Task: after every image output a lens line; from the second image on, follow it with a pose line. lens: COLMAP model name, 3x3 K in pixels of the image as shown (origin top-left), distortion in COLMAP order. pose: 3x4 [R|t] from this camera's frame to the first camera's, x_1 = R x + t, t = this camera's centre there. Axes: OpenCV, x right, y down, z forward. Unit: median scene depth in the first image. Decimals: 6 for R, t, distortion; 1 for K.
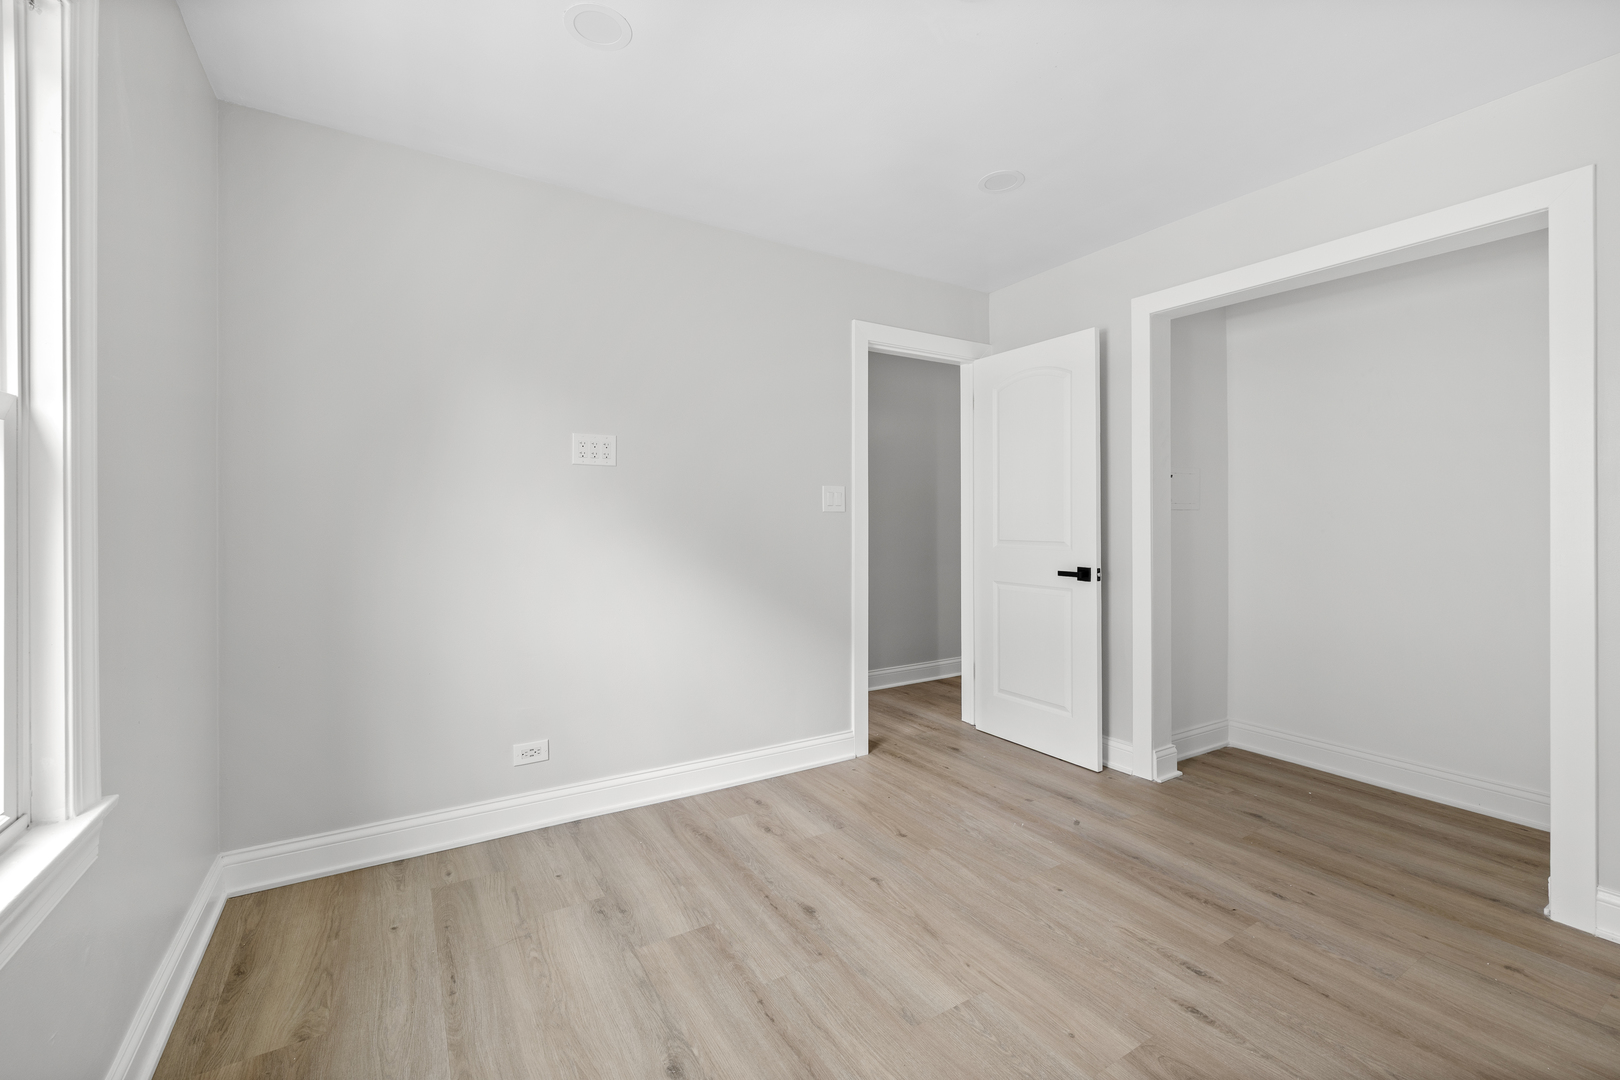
lens RADIAL K [[681.4, 0, 809.0], [0, 681.4, 526.4], [0, 0, 1]] dist [0.019767, 0.000252]
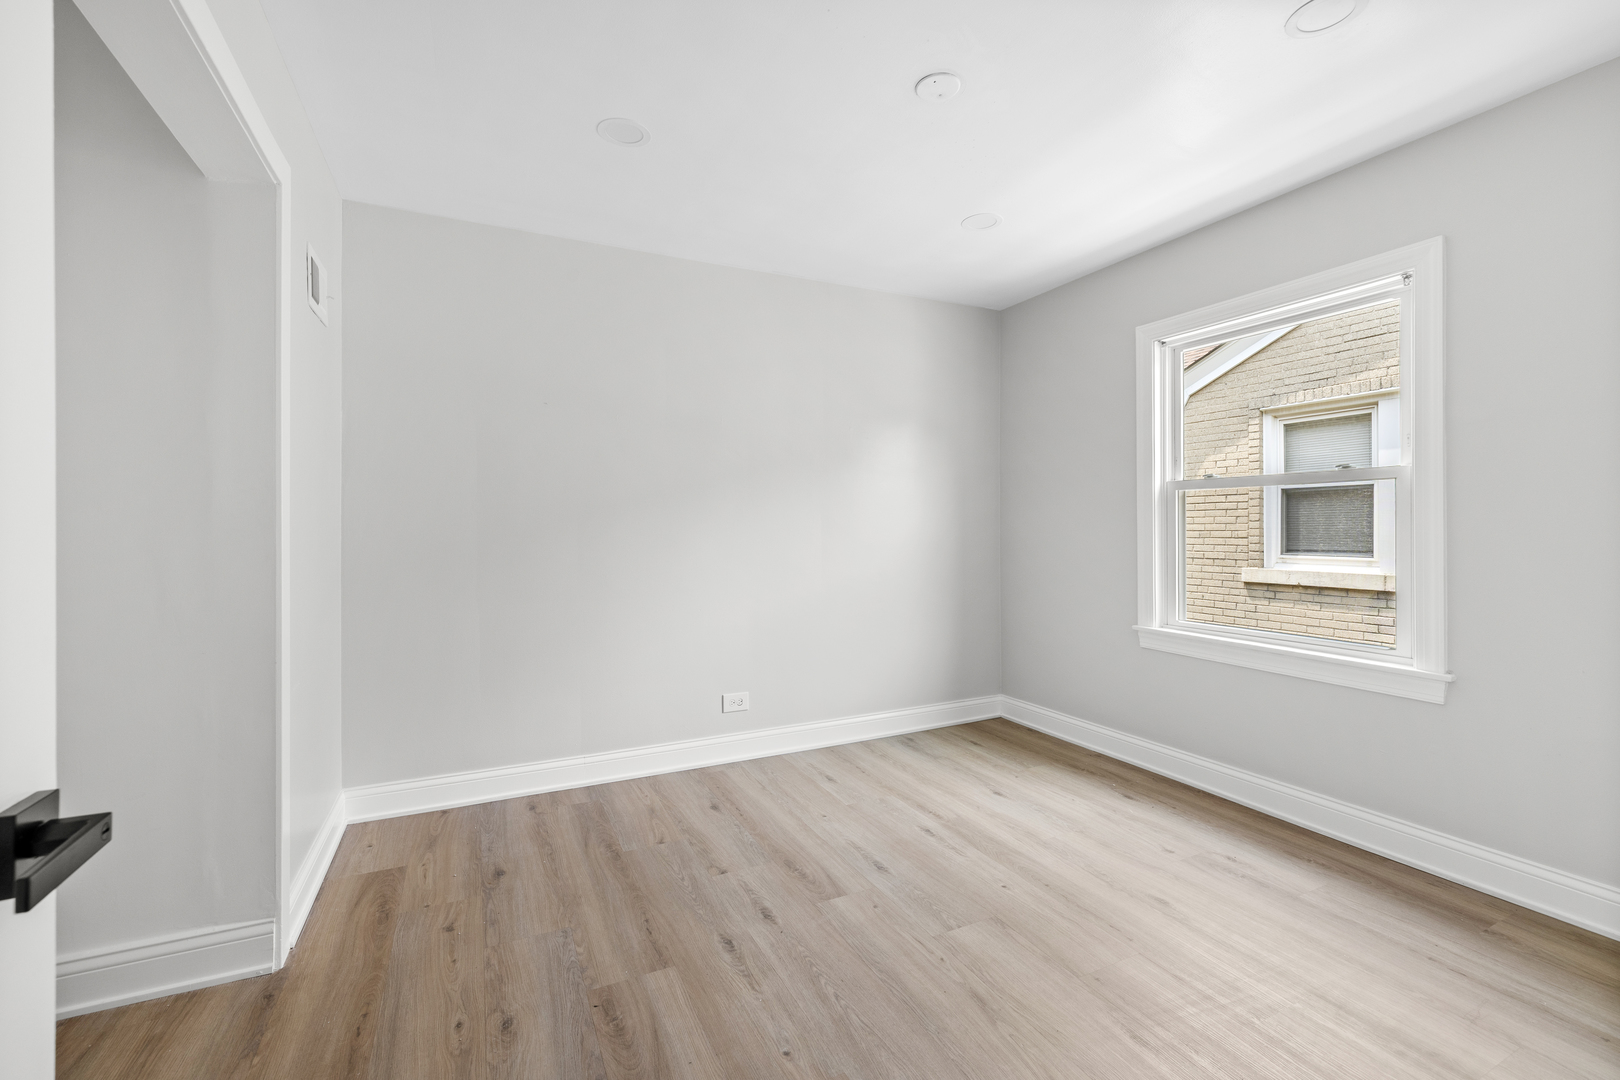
lens RADIAL K [[681.4, 0, 809.1], [0, 681.4, 527.7], [0, 0, 1]] dist [0.019767, 0.000252]
pose [[-0.995318, -0.000915, 0.096646, 0.330044], [0.000511, 0.999891, 0.014728, -0.021633], [-0.096649, 0.014708, -0.995210, 2.027679]]
